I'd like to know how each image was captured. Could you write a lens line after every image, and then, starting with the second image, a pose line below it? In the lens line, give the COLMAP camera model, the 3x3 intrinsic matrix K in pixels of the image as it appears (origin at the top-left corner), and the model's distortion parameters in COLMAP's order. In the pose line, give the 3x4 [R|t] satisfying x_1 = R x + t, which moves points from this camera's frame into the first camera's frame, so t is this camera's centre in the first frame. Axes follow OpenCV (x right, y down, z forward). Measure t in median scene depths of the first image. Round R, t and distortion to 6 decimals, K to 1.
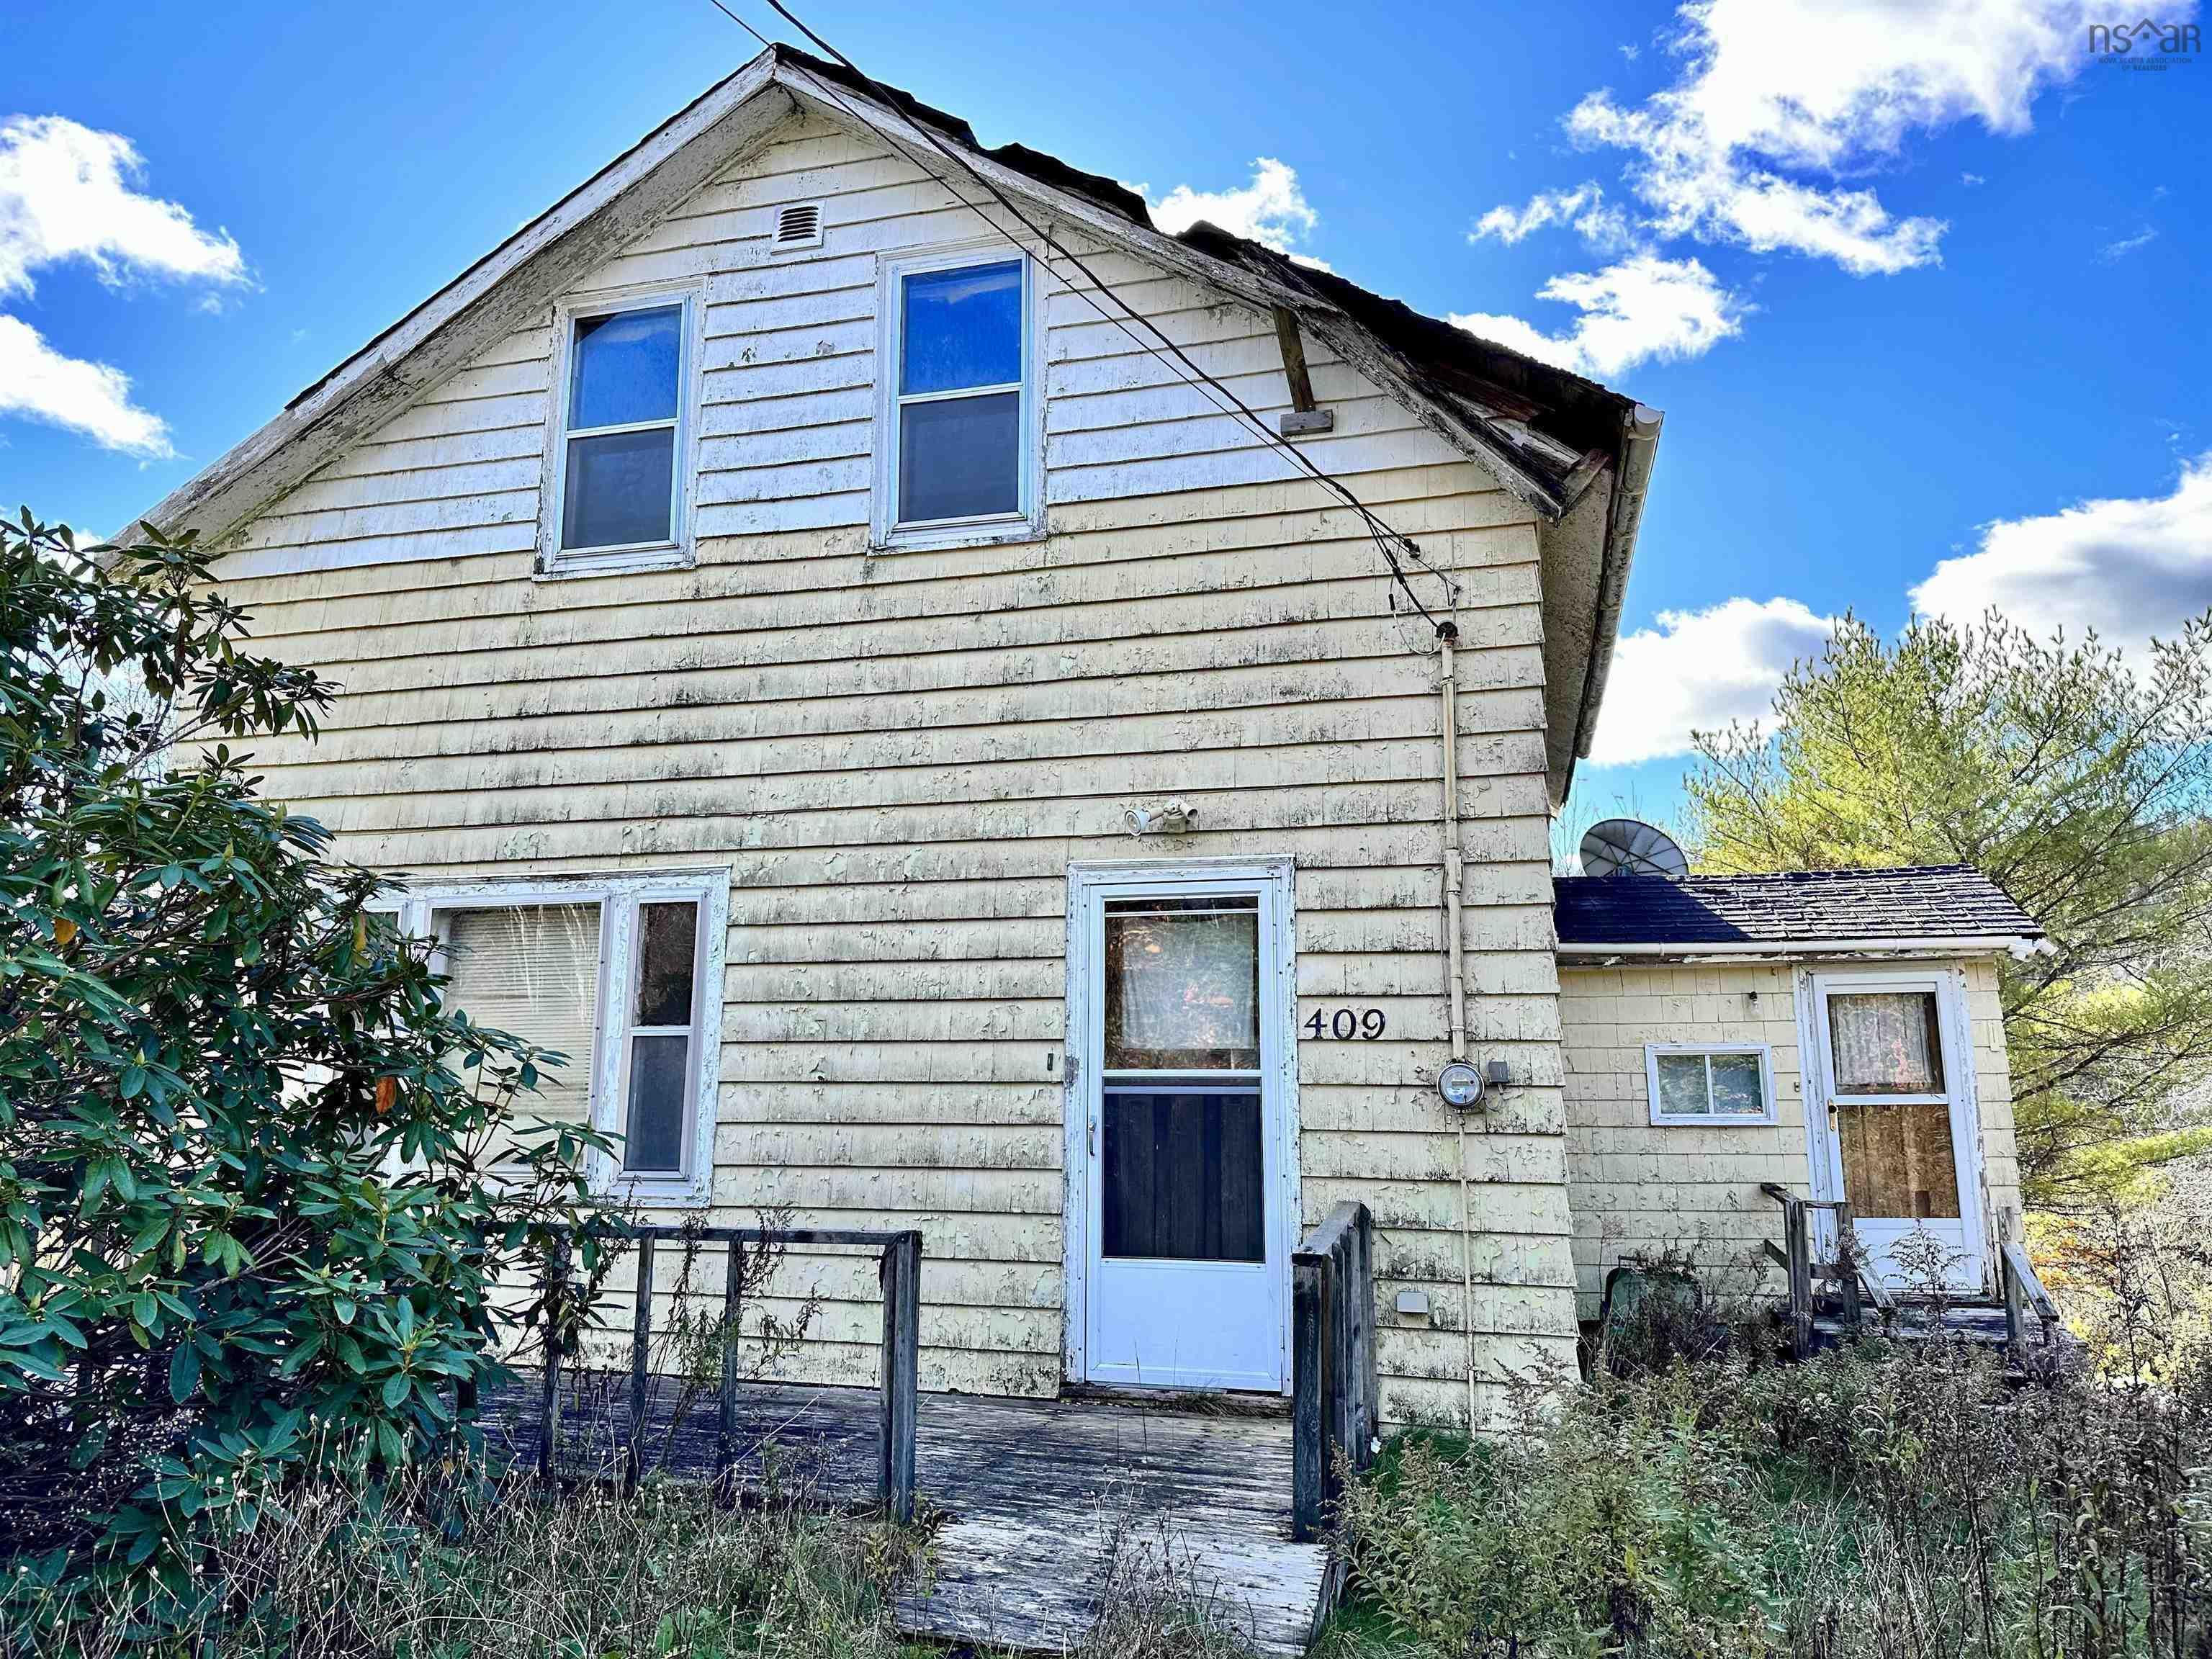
lens RADIAL K [[1507.6, 0, 1098.5], [0, 1507.6, 826.0], [0, 0, 1]] dist [0.073349, -0.018264]
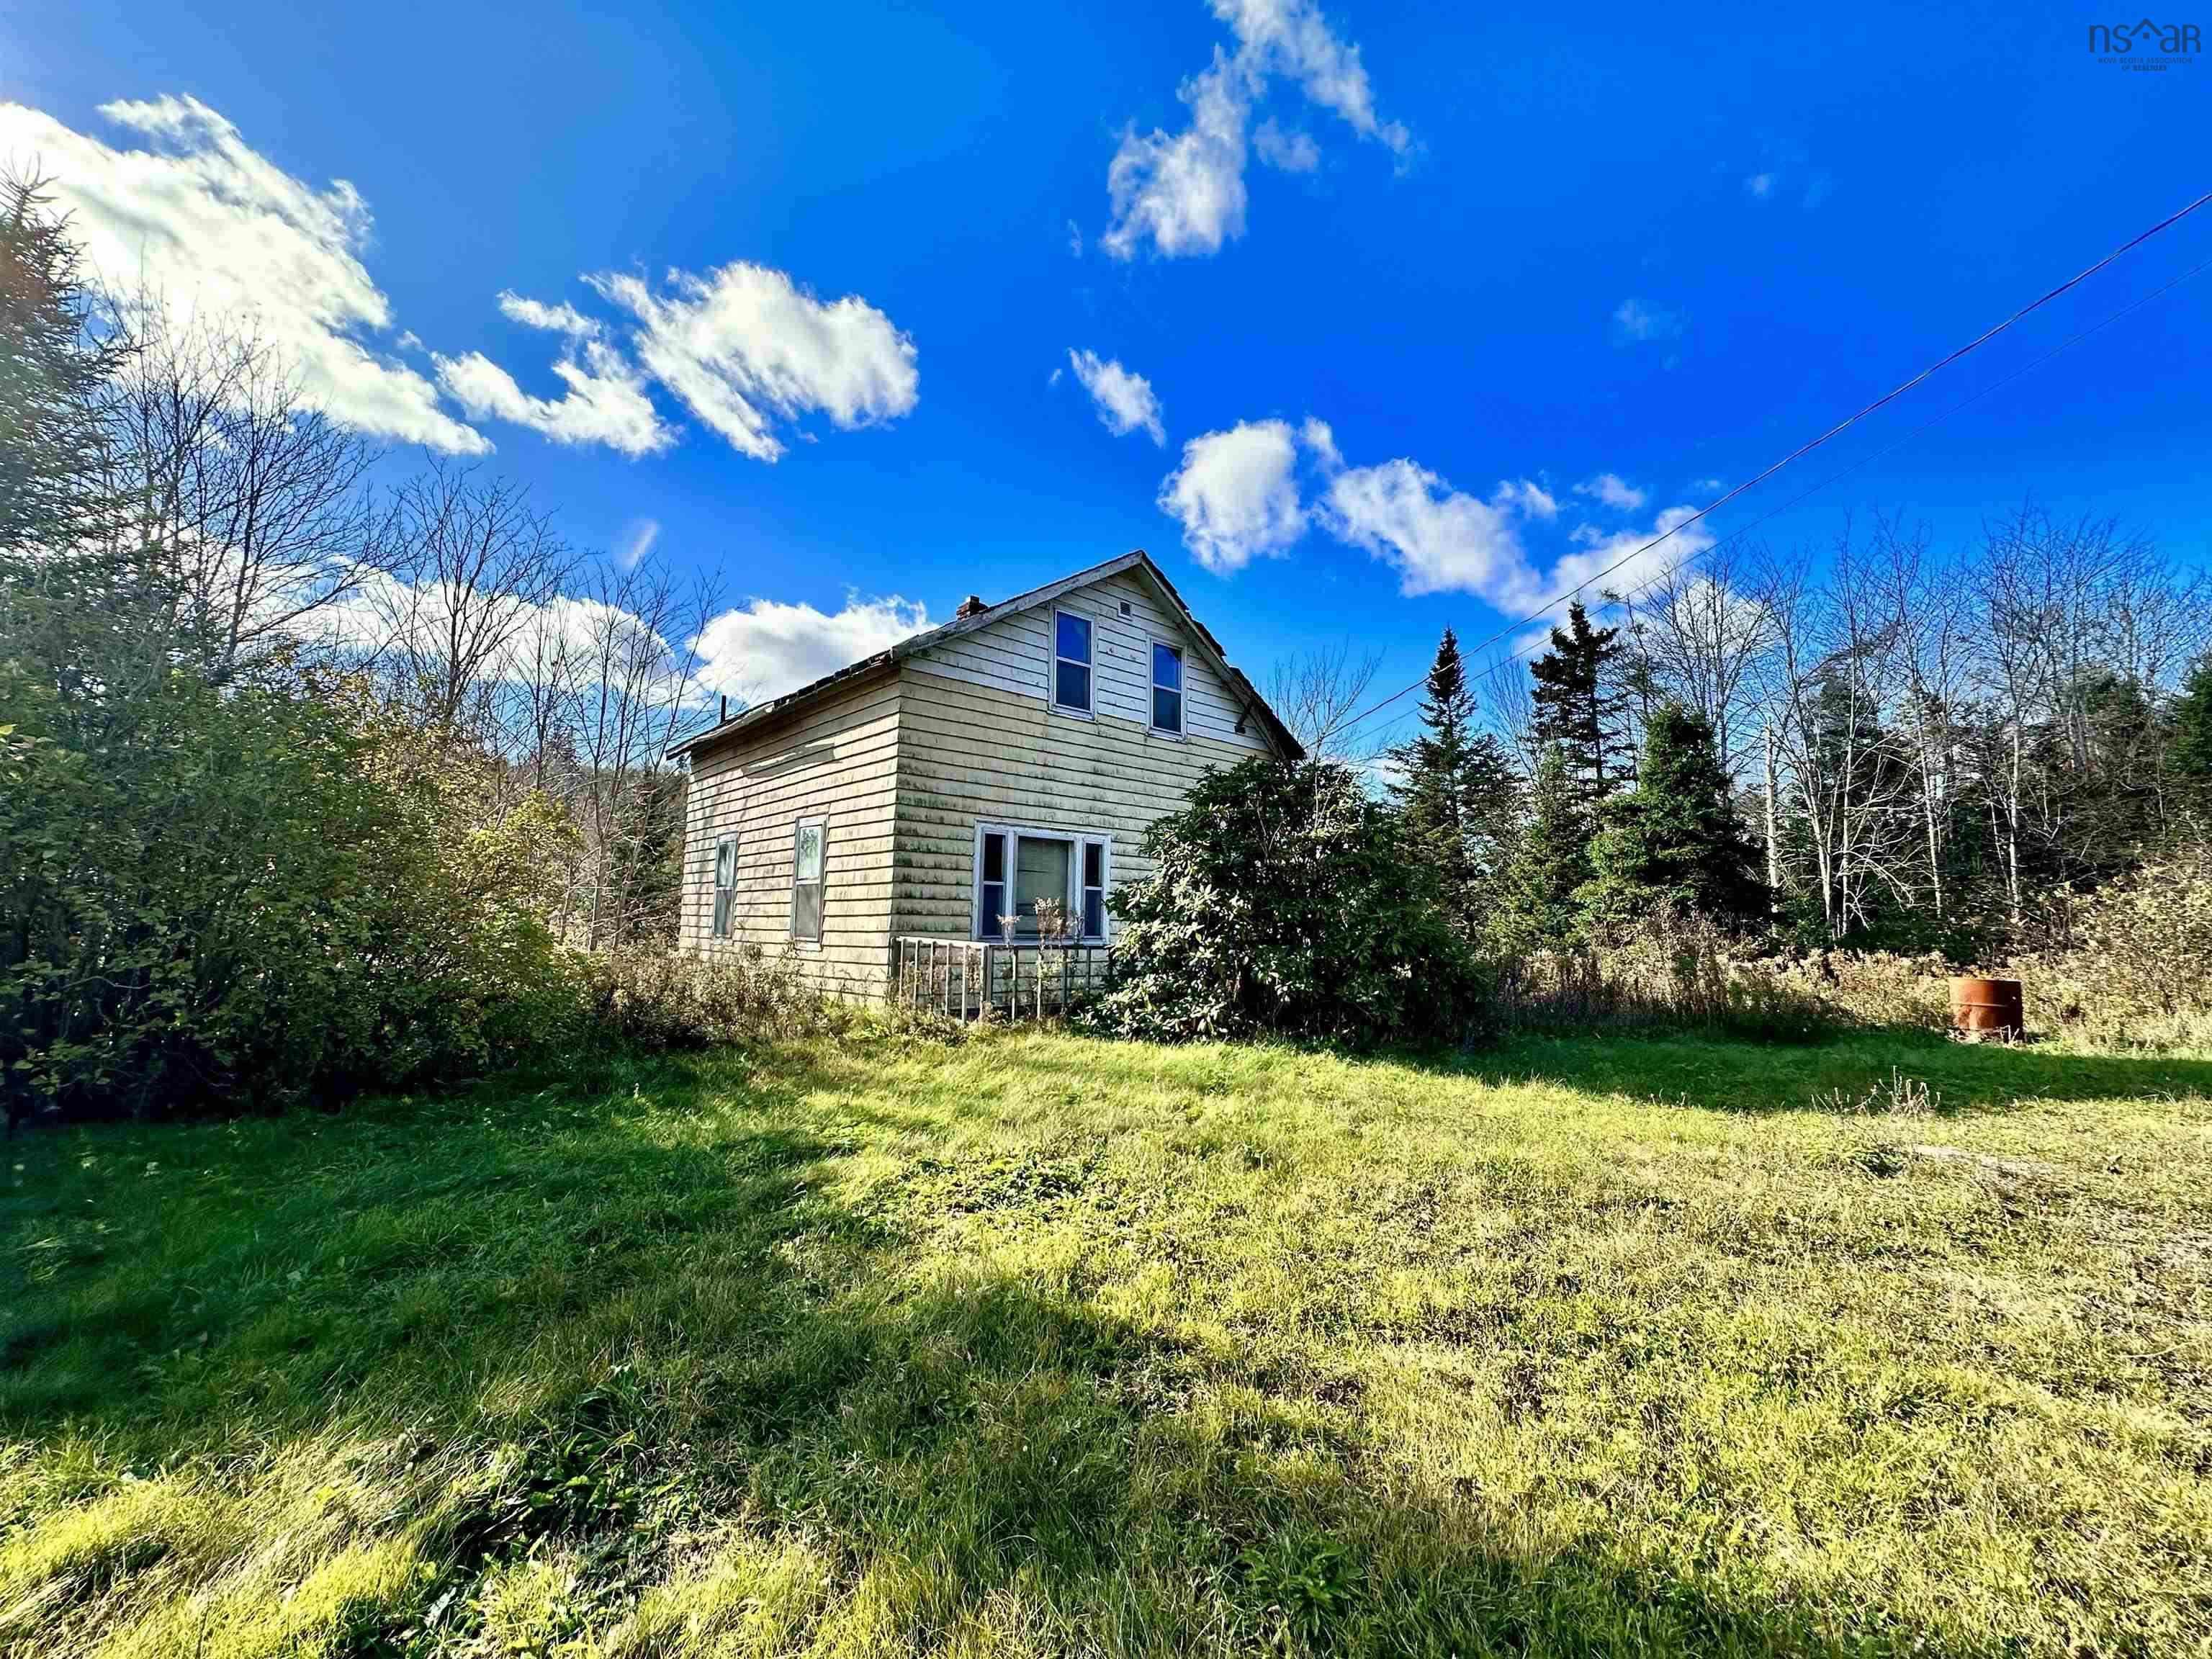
lens RADIAL K [[901.2, 0, 1110.5], [0, 901.2, 824.5], [0, 0, 1]] dist [-0.000215, 0.000003]
pose [[0.543428, 0.093337, 0.834250, -1.769448], [-0.168465, 0.985707, -0.000545, 0.011235], [-0.822378, -0.140246, 0.551386, 0.039552]]
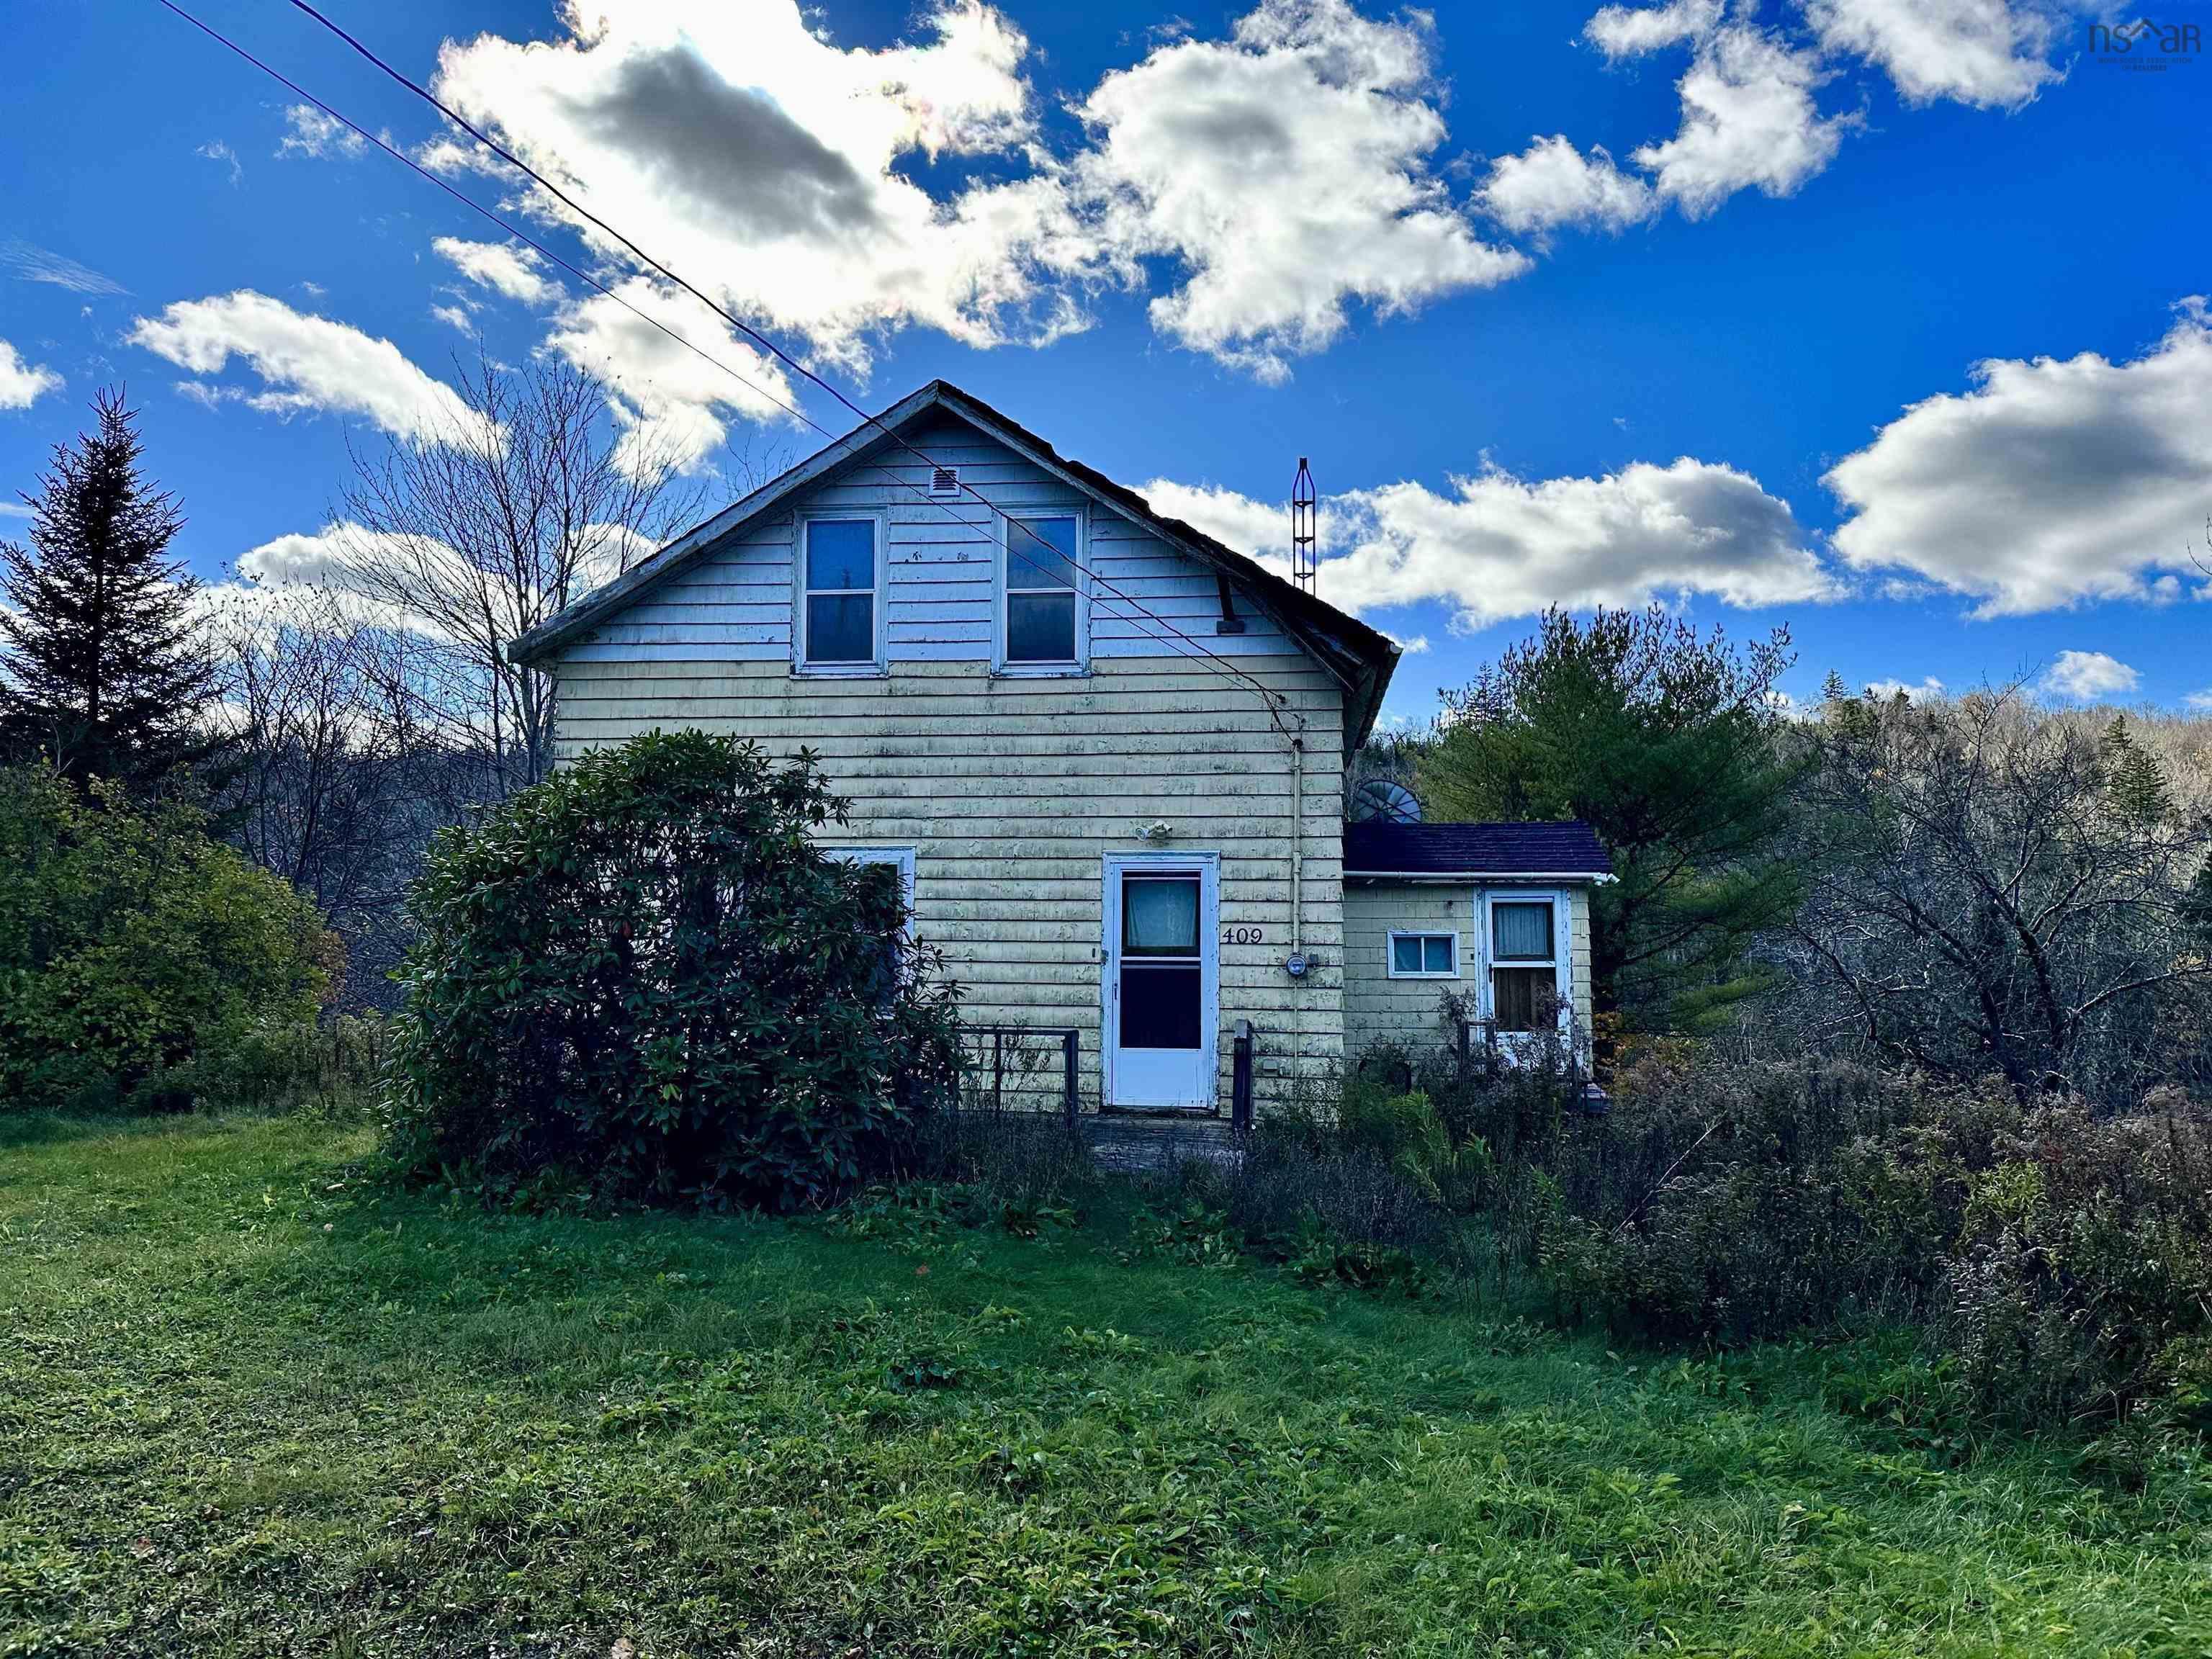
lens RADIAL K [[1540.9, 0, 1105.4], [0, 1540.9, 835.0], [0, 0, 1]] dist [0.021930, 0.000527]
pose [[0.989959, 0.013185, 0.140740, -0.289291], [-0.028242, 0.994015, 0.105527, -0.200896], [-0.138506, -0.108442, 0.984407, -0.928602]]
